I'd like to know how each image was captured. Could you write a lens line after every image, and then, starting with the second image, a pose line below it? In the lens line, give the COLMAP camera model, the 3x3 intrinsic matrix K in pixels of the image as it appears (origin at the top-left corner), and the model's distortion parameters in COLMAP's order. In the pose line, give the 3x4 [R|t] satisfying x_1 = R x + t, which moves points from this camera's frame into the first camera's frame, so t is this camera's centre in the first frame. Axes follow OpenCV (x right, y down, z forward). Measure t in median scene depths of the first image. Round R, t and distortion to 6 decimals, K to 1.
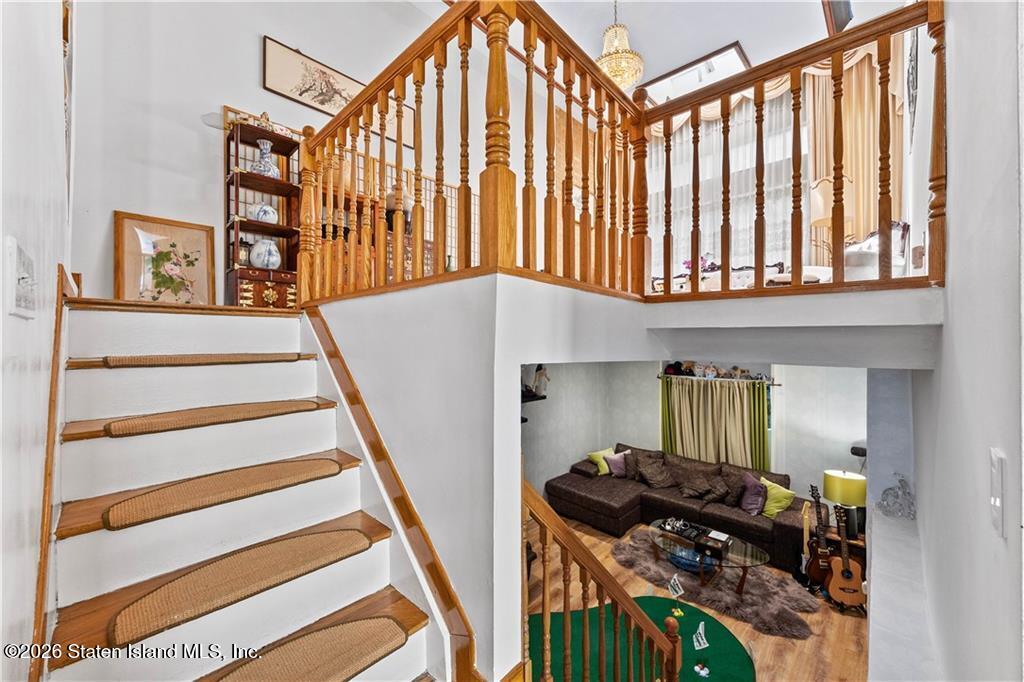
lens RADIAL K [[396.2, 0, 509.2], [0, 396.2, 338.2], [0, 0, 1]] dist [-0.002916, -0.000210]
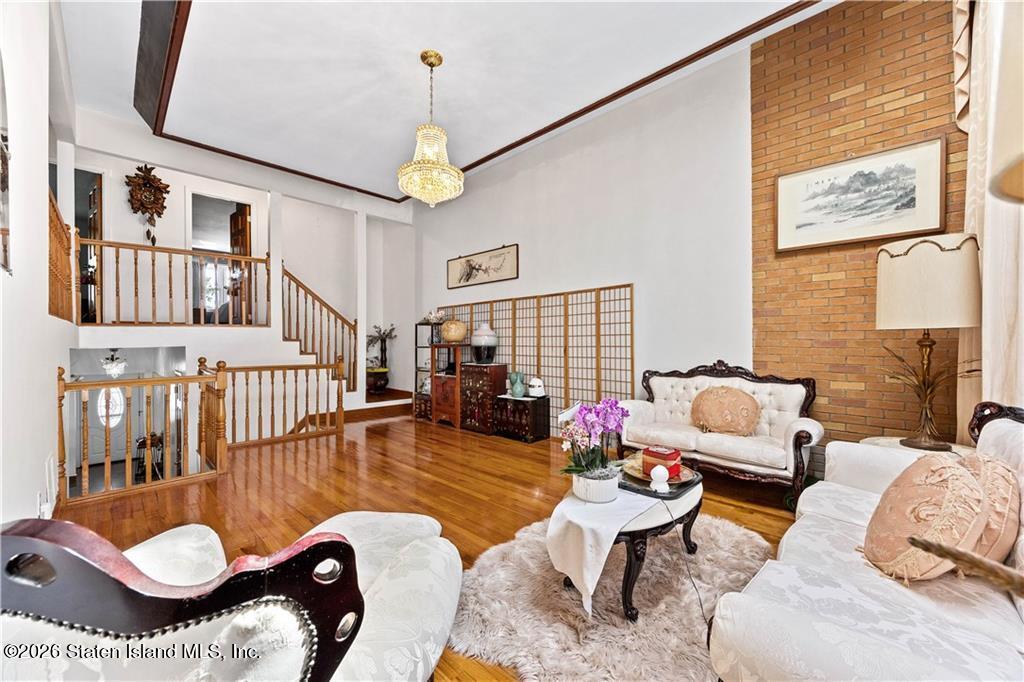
lens RADIAL K [[387.1, 0, 512.0], [0, 387.1, 341.0], [0, 0, 1]] dist [0.001251, 0.000066]
pose [[-0.000192, -0.007578, -0.999971, 1.186384], [0.012393, 0.999894, -0.007580, -0.373340], [0.999923, -0.012394, -0.000098, 1.295080]]
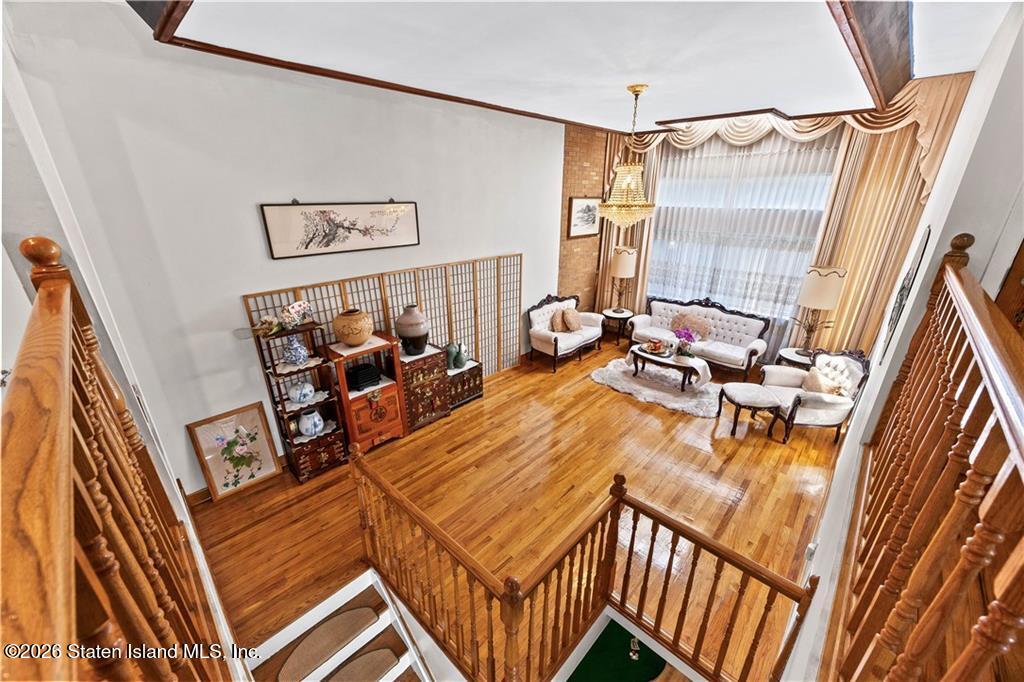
lens RADIAL K [[387.1, 0, 512.0], [0, 387.1, 341.0], [0, 0, 1]] dist [0.001251, 0.000066]
pose [[0.999987, -0.000546, -0.005079, -0.001053], [0.002355, 0.931549, 0.363608, -0.798500], [0.004533, -0.363615, 0.931538, 0.000231]]
